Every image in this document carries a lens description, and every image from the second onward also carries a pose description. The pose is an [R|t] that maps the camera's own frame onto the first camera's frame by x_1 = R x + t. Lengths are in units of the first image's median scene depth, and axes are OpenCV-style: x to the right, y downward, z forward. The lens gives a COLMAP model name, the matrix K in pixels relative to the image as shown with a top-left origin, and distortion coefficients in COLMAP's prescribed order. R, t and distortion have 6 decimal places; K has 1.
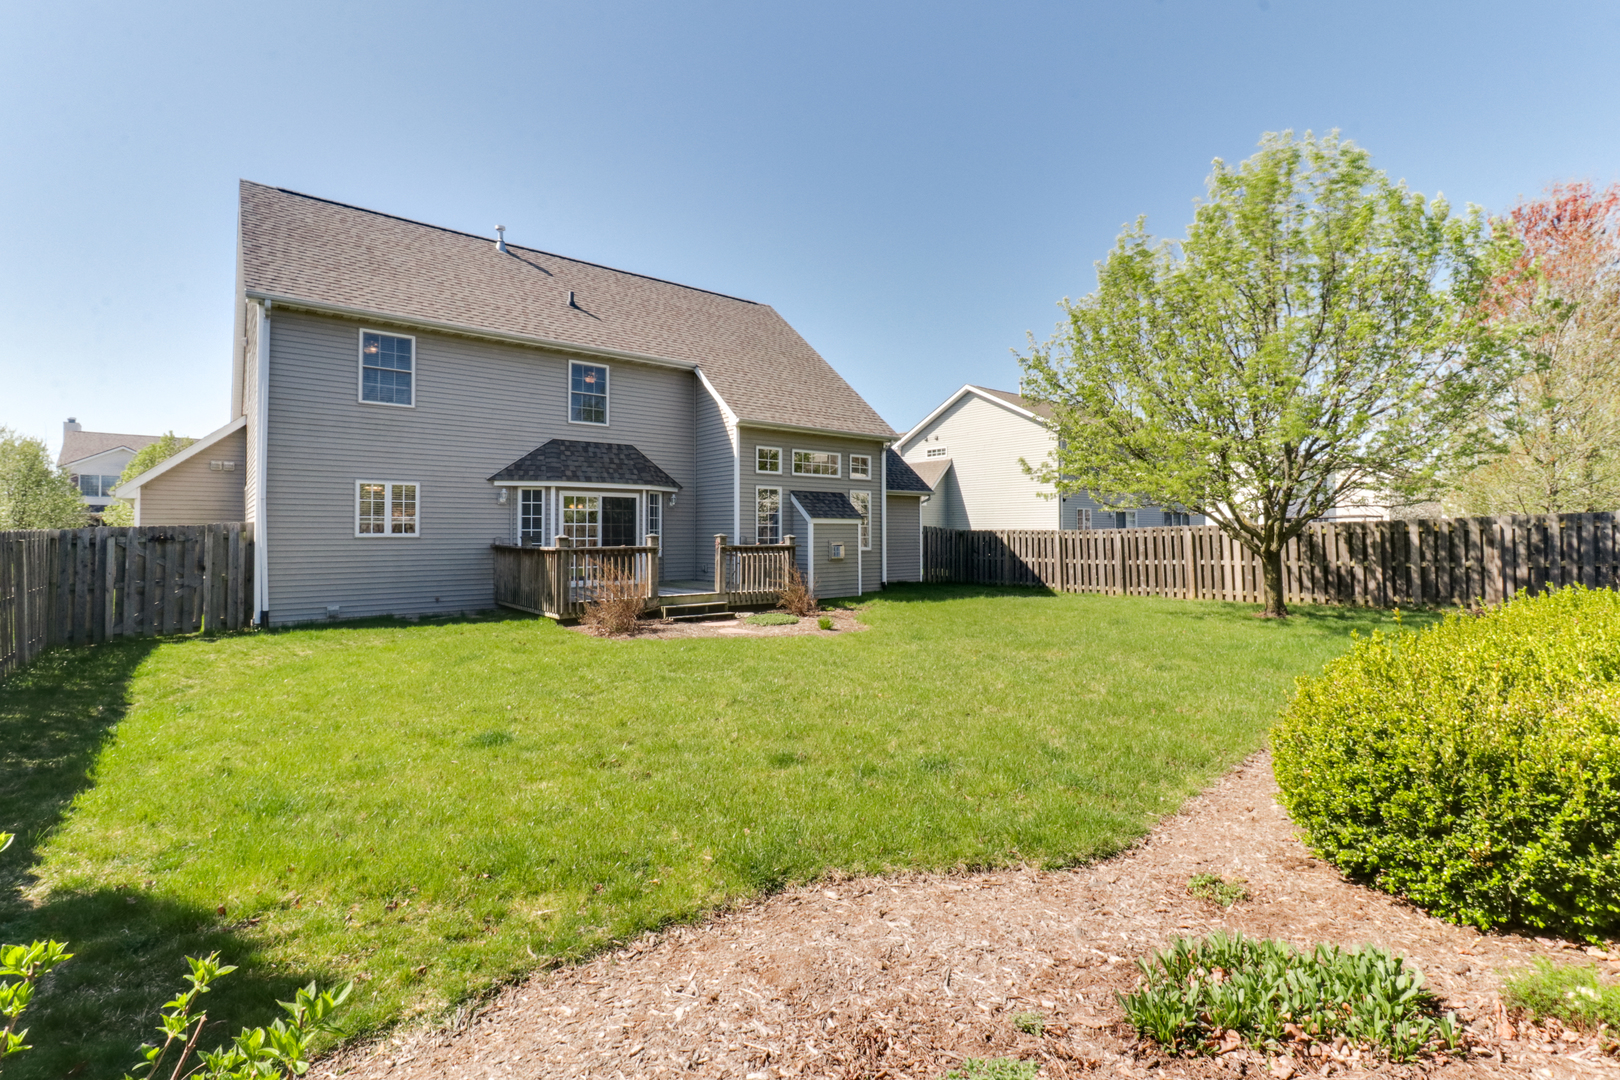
lens RADIAL K [[754.8, 0, 813.2], [0, 754.8, 540.8], [0, 0, 1]] dist [0.002797, -0.002094]
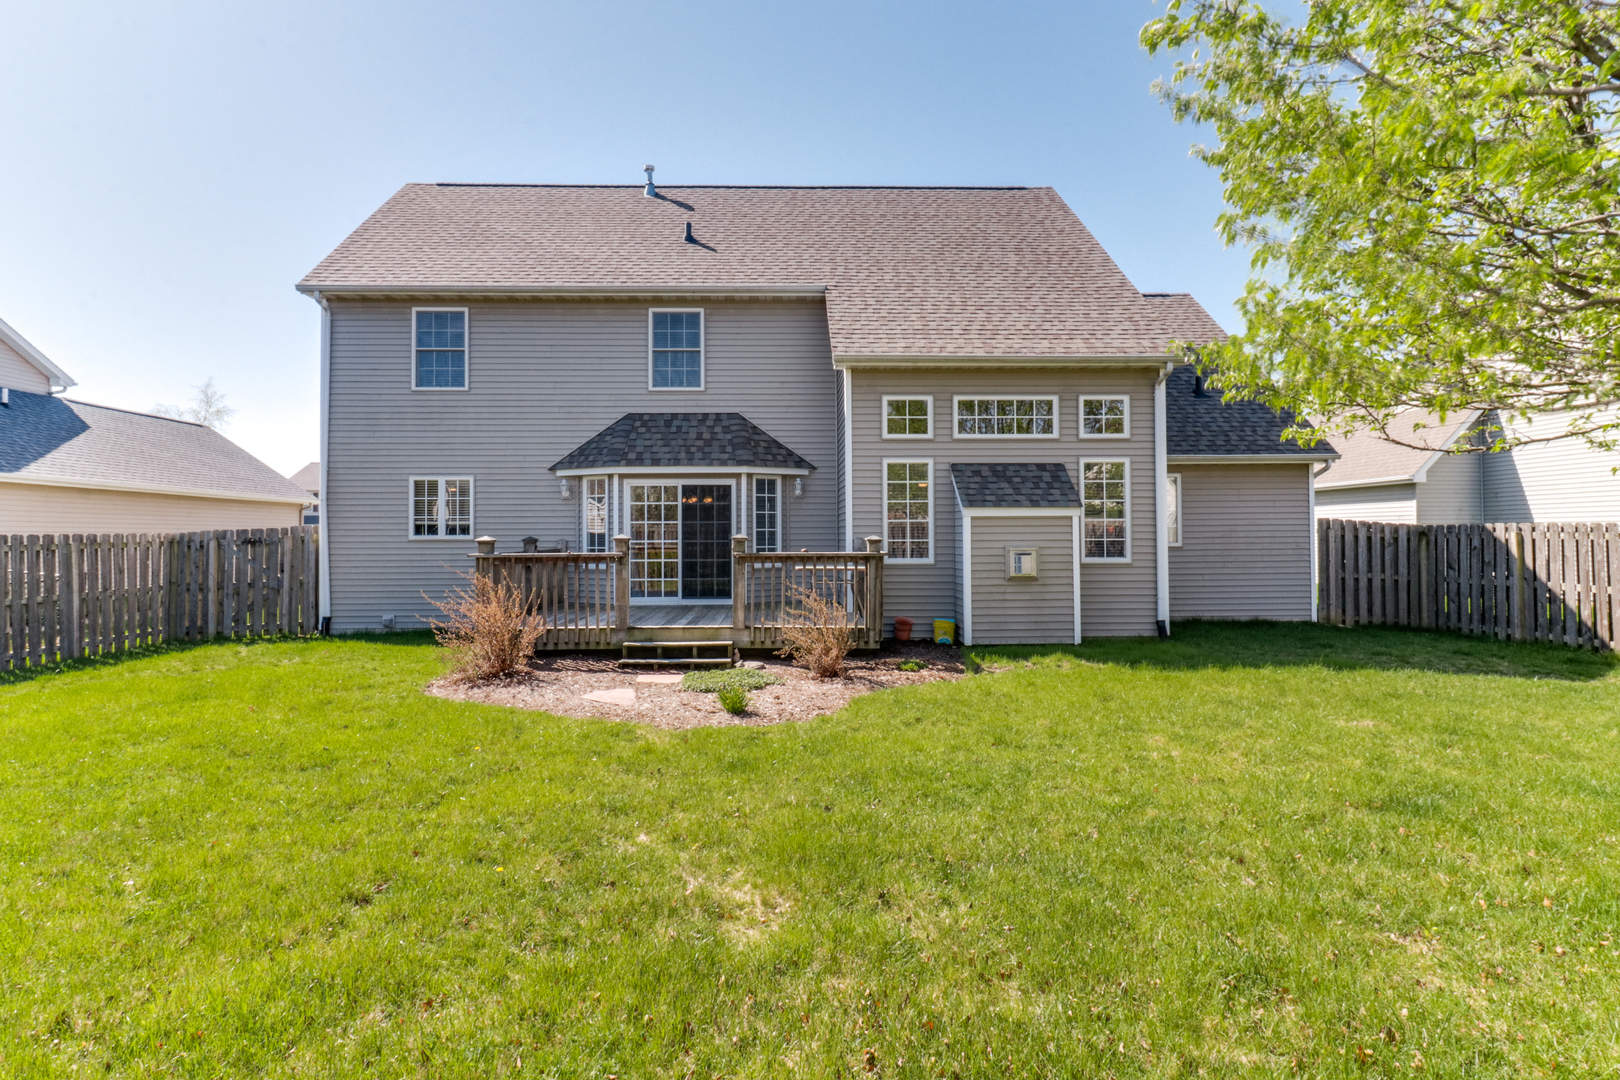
lens RADIAL K [[832.0, 0, 808.3], [0, 832.0, 534.5], [0, 0, 1]] dist [0.004059, -0.000068]
pose [[0.786454, -0.003942, -0.617637, 0.316121], [-0.002441, 0.999952, -0.009491, -0.002284], [0.617645, 0.008971, 0.786406, 0.424409]]
